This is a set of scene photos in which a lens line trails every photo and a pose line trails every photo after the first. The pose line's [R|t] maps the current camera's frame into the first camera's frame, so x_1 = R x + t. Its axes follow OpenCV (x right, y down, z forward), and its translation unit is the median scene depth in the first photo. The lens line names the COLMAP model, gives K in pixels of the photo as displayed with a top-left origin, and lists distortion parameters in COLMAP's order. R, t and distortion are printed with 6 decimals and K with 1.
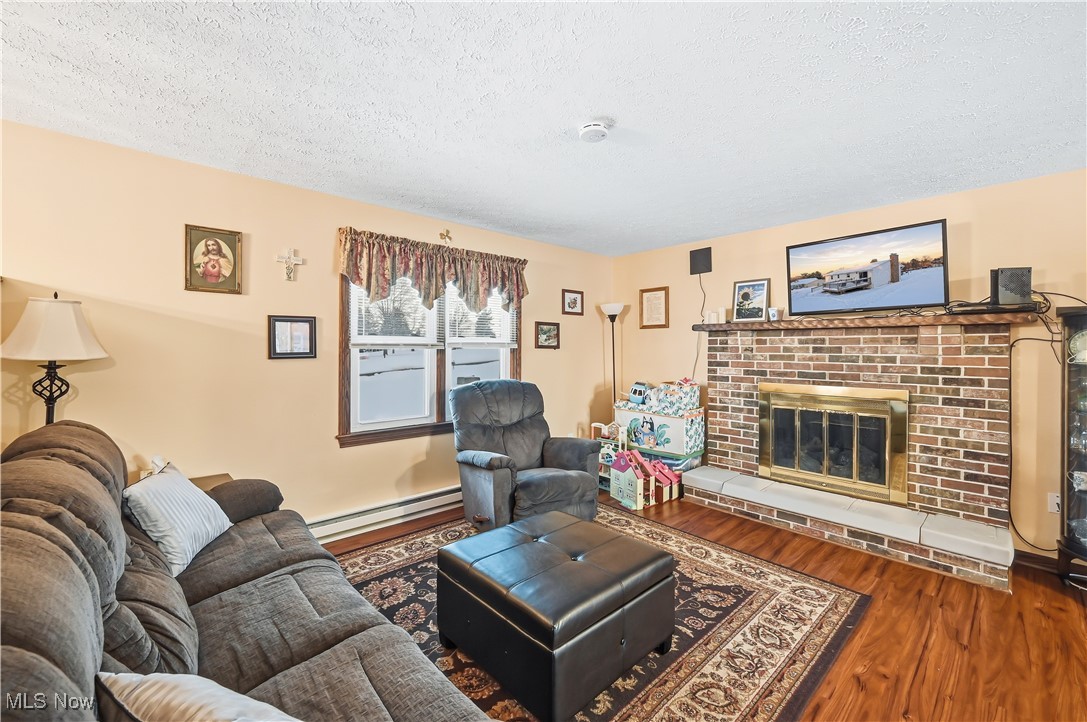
lens RADIAL K [[441.6, 0, 543.8], [0, 441.6, 346.3], [0, 0, 1]] dist [-0.002258, -0.000105]
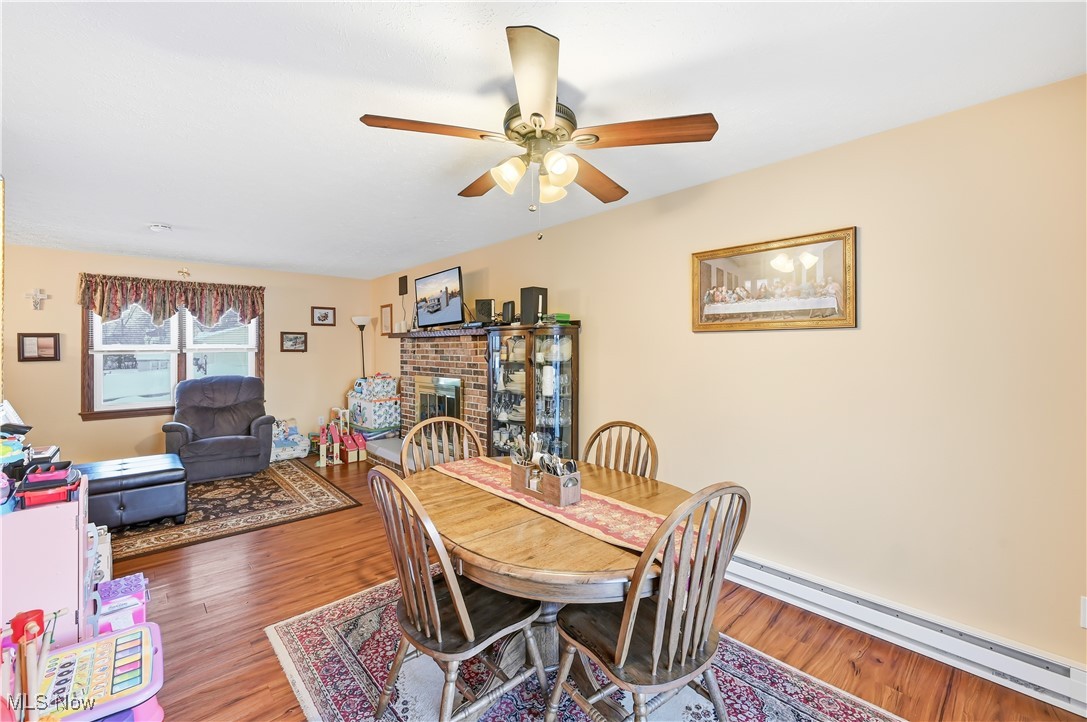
lens RADIAL K [[452.0, 0, 542.1], [0, 452.0, 348.3], [0, 0, 1]] dist [0.000117, 0.000285]
pose [[0.999924, -0.008904, -0.008521, 1.088748], [0.008948, 0.999947, 0.005126, -0.008068], [0.008475, -0.005202, 0.999951, -0.502295]]
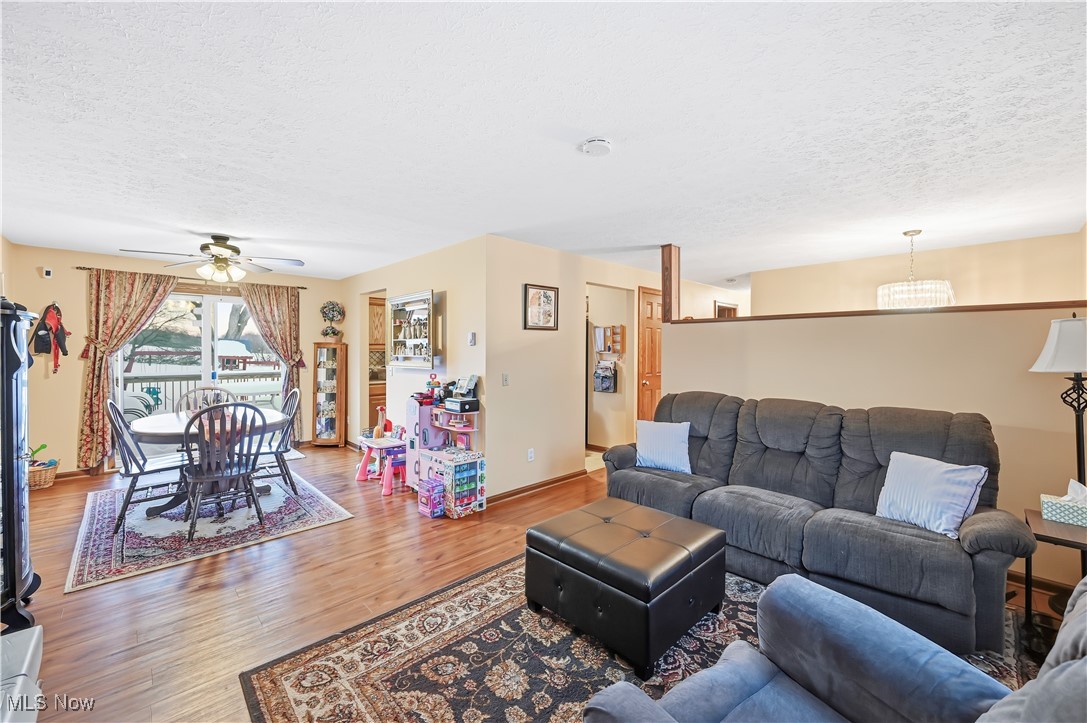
lens RADIAL K [[432.2, 0, 543.4], [0, 432.2, 354.5], [0, 0, 1]] dist [-0.003142, 0.000160]
pose [[-0.999604, -0.011060, -0.025875, 0.176867], [-0.011223, 0.999918, 0.006186, -0.007643], [0.025805, 0.006474, -0.999646, 1.352298]]
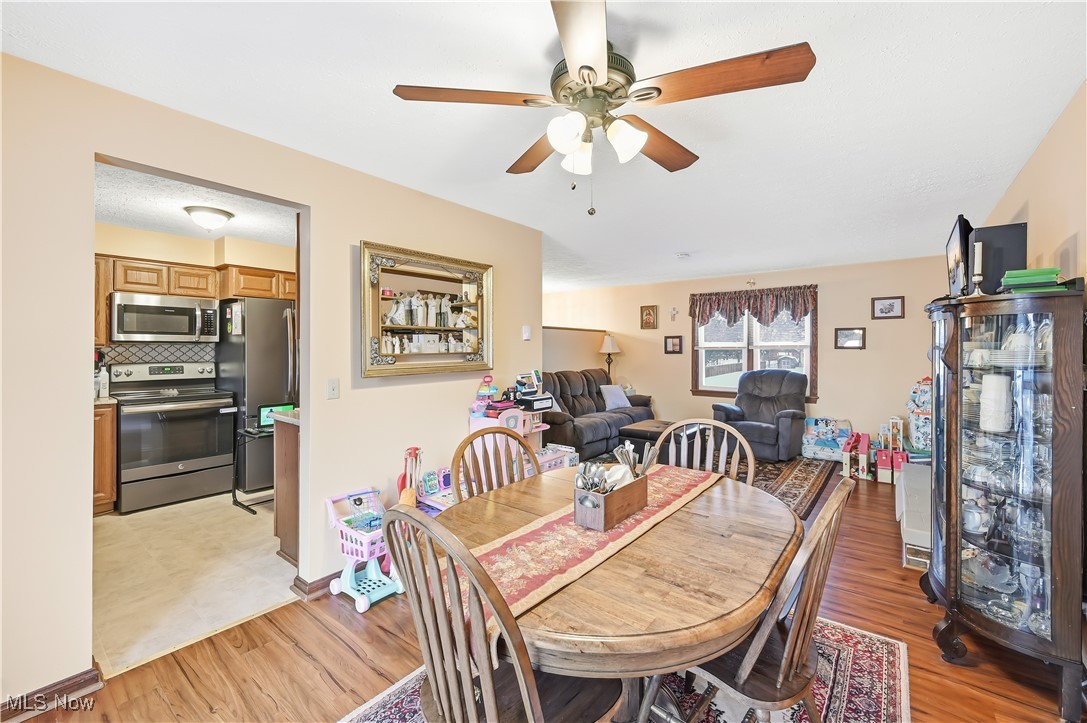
lens RADIAL K [[441.6, 0, 543.8], [0, 441.6, 346.8], [0, 0, 1]] dist [-0.002258, -0.000105]
pose [[0.151295, -0.009577, -0.988442, 1.564269], [0.005420, 0.999946, -0.008859, 0.007154], [0.988474, -0.004017, 0.151338, -0.050310]]
